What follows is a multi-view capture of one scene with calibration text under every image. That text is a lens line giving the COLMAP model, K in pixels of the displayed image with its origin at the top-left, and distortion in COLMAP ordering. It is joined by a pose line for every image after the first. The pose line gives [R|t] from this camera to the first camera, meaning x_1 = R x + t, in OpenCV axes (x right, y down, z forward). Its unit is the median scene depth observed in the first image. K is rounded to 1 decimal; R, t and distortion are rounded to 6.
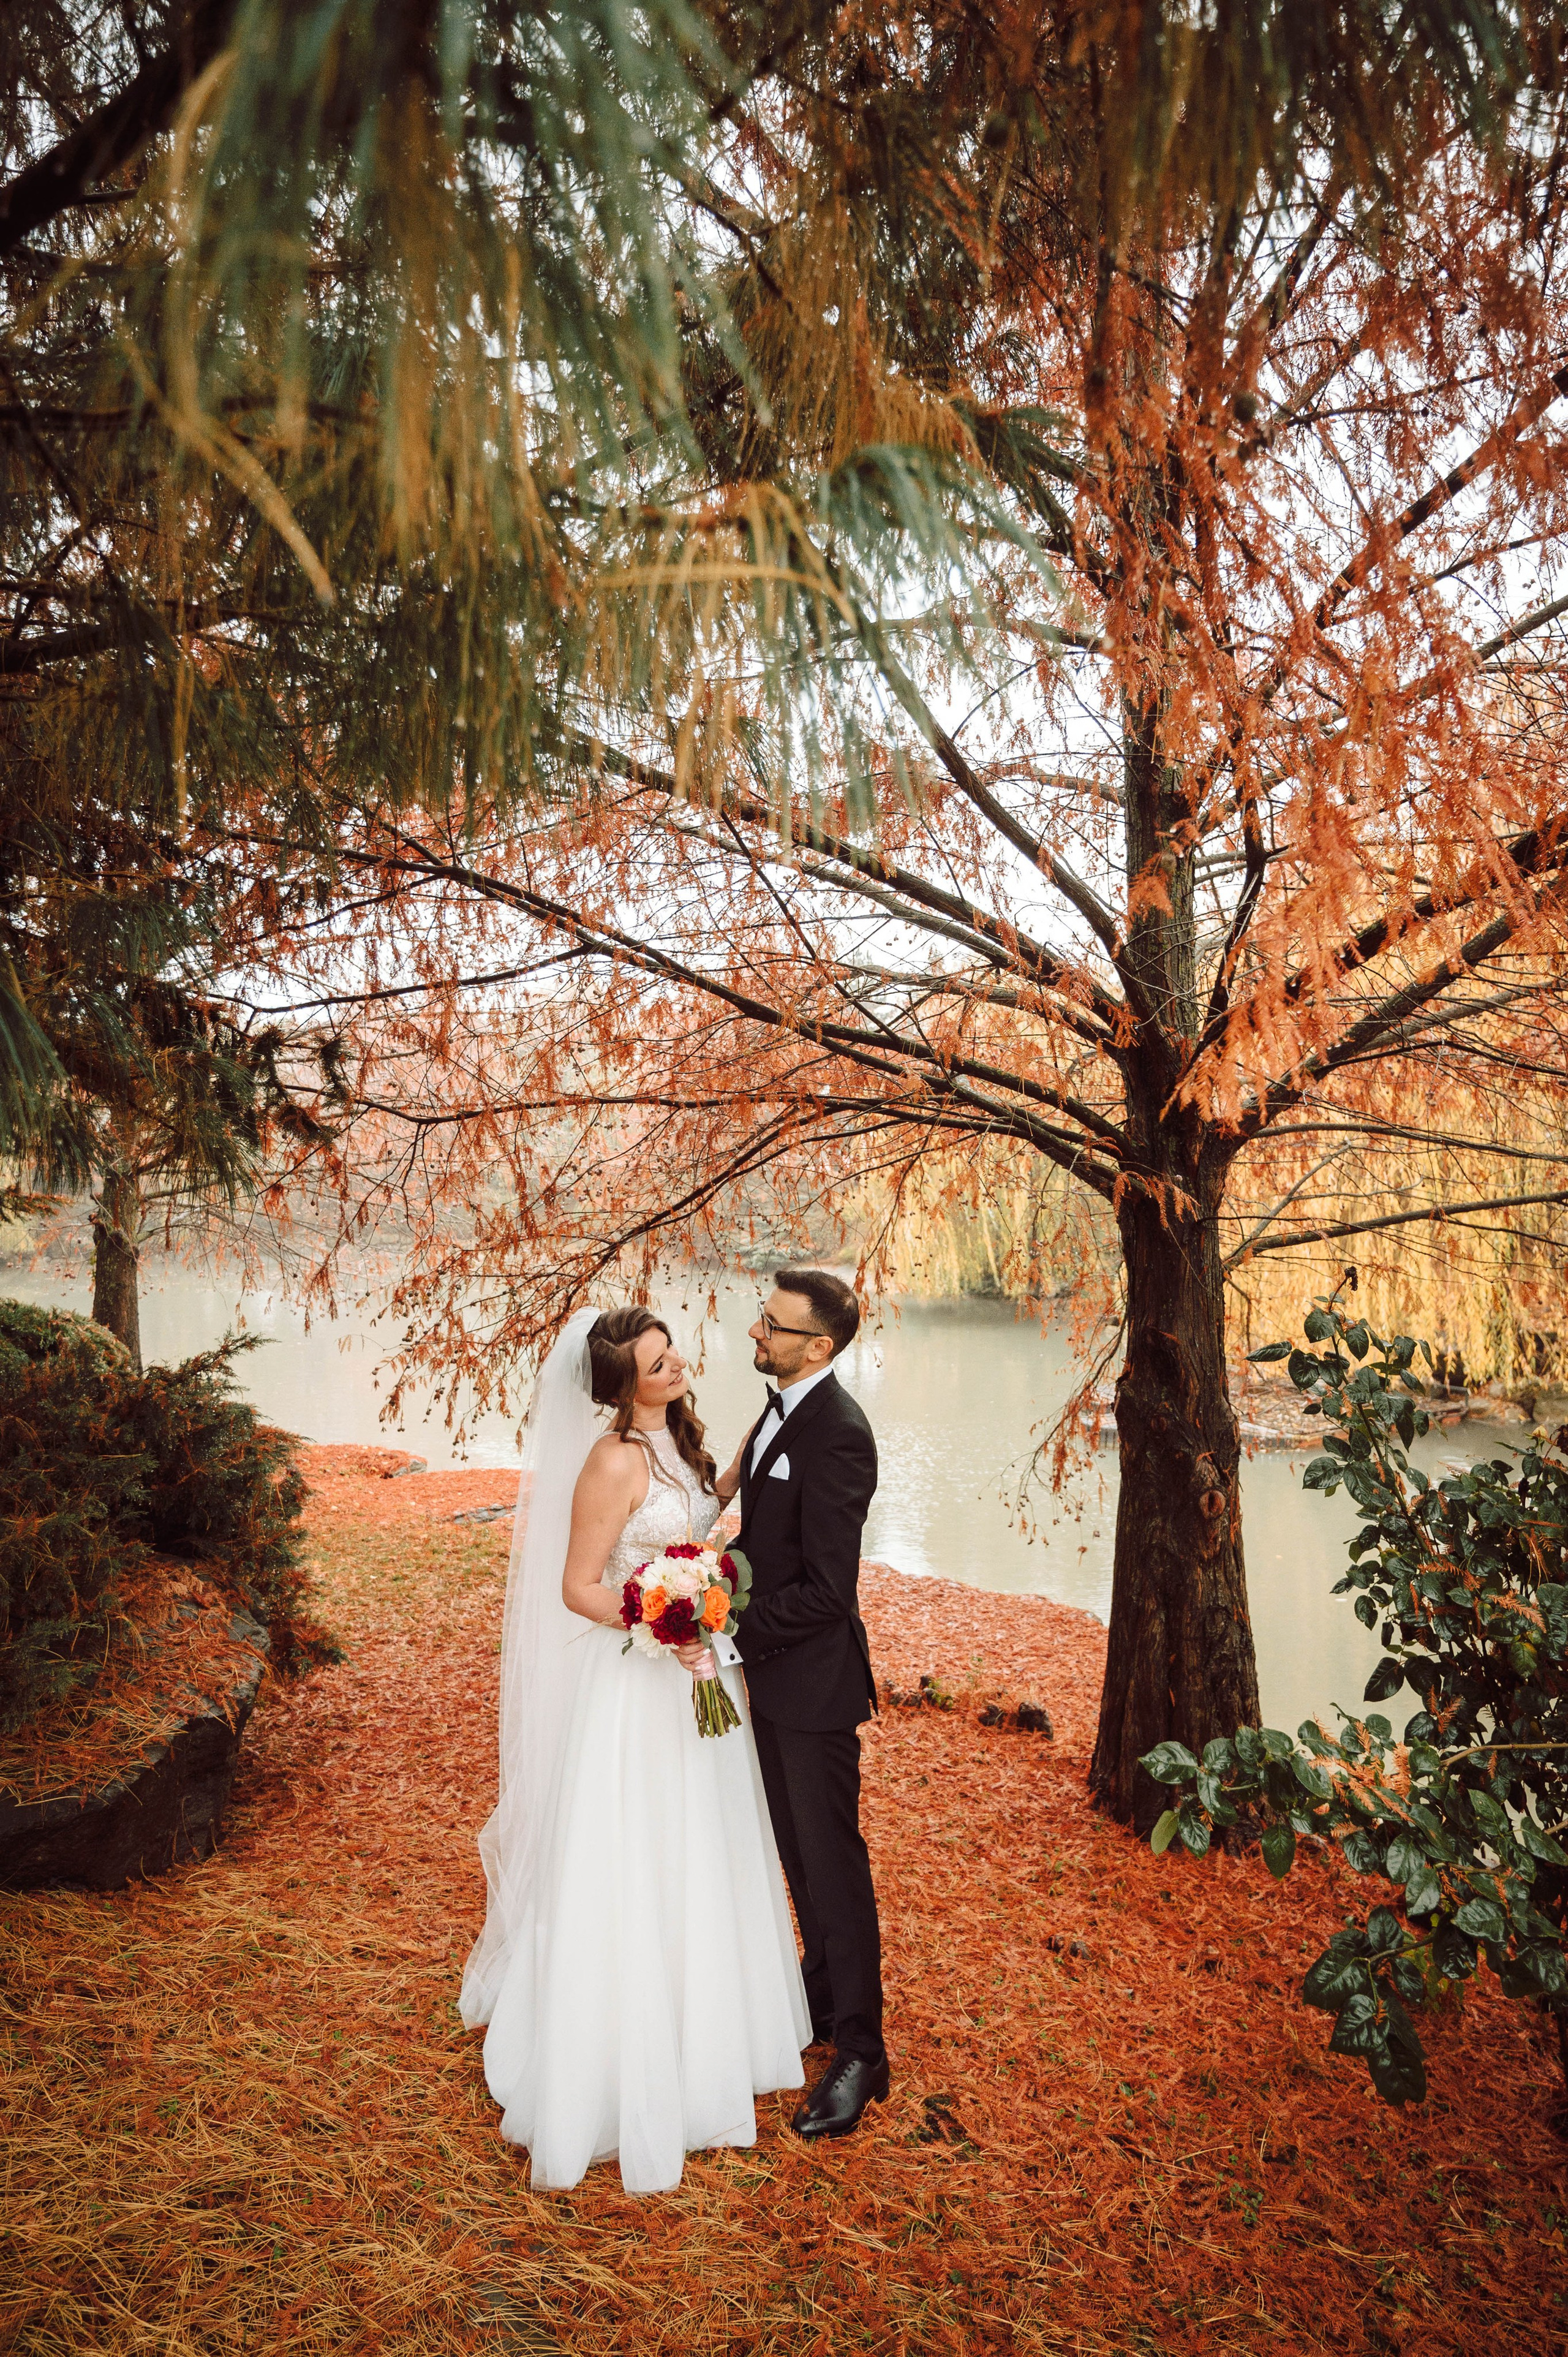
lens RADIAL K [[1140.7, 0, 784.0], [0, 1140.7, 1178.5], [0, 0, 1]] dist [0.000631, 0.000280]
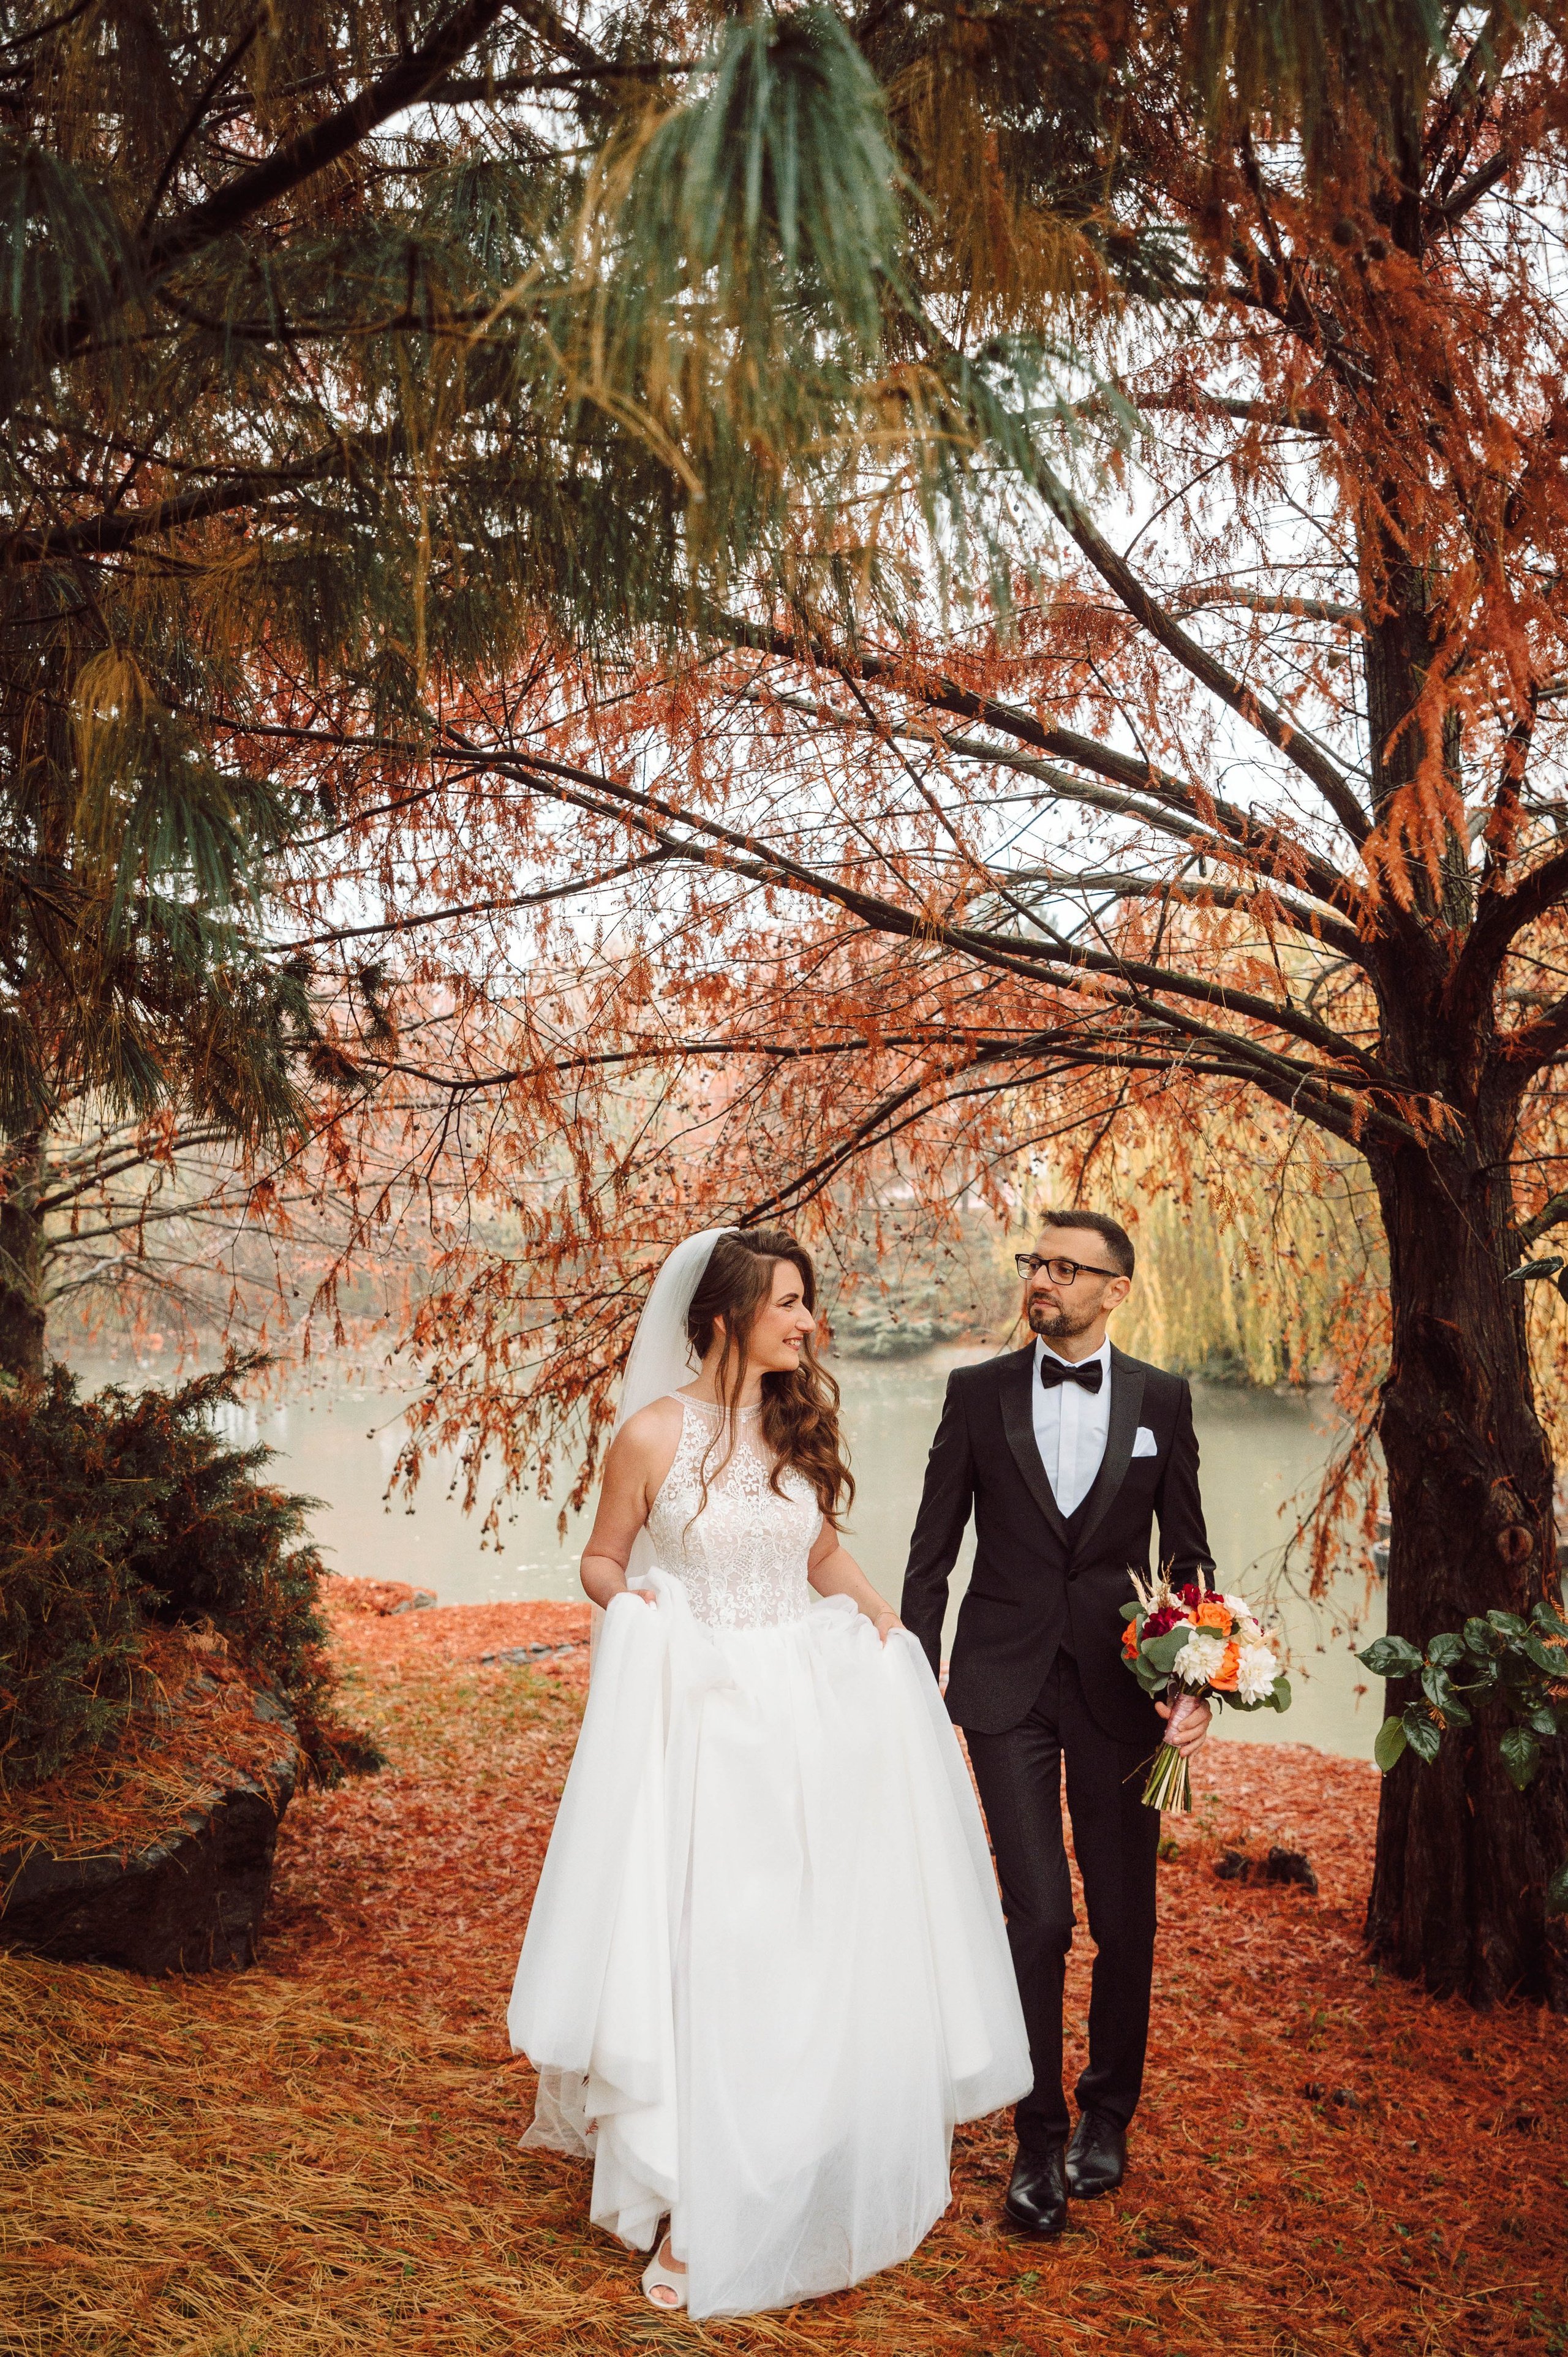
lens RADIAL K [[1700.2, 0, 784.0], [0, 1700.2, 1178.5], [0, 0, 1]] dist [0.002472, 0.004401]
pose [[0.996549, -0.032061, -0.076566, -0.009805], [0.029892, 0.999123, -0.029314, 0.063246], [0.077438, 0.026924, 0.996634, -0.160855]]
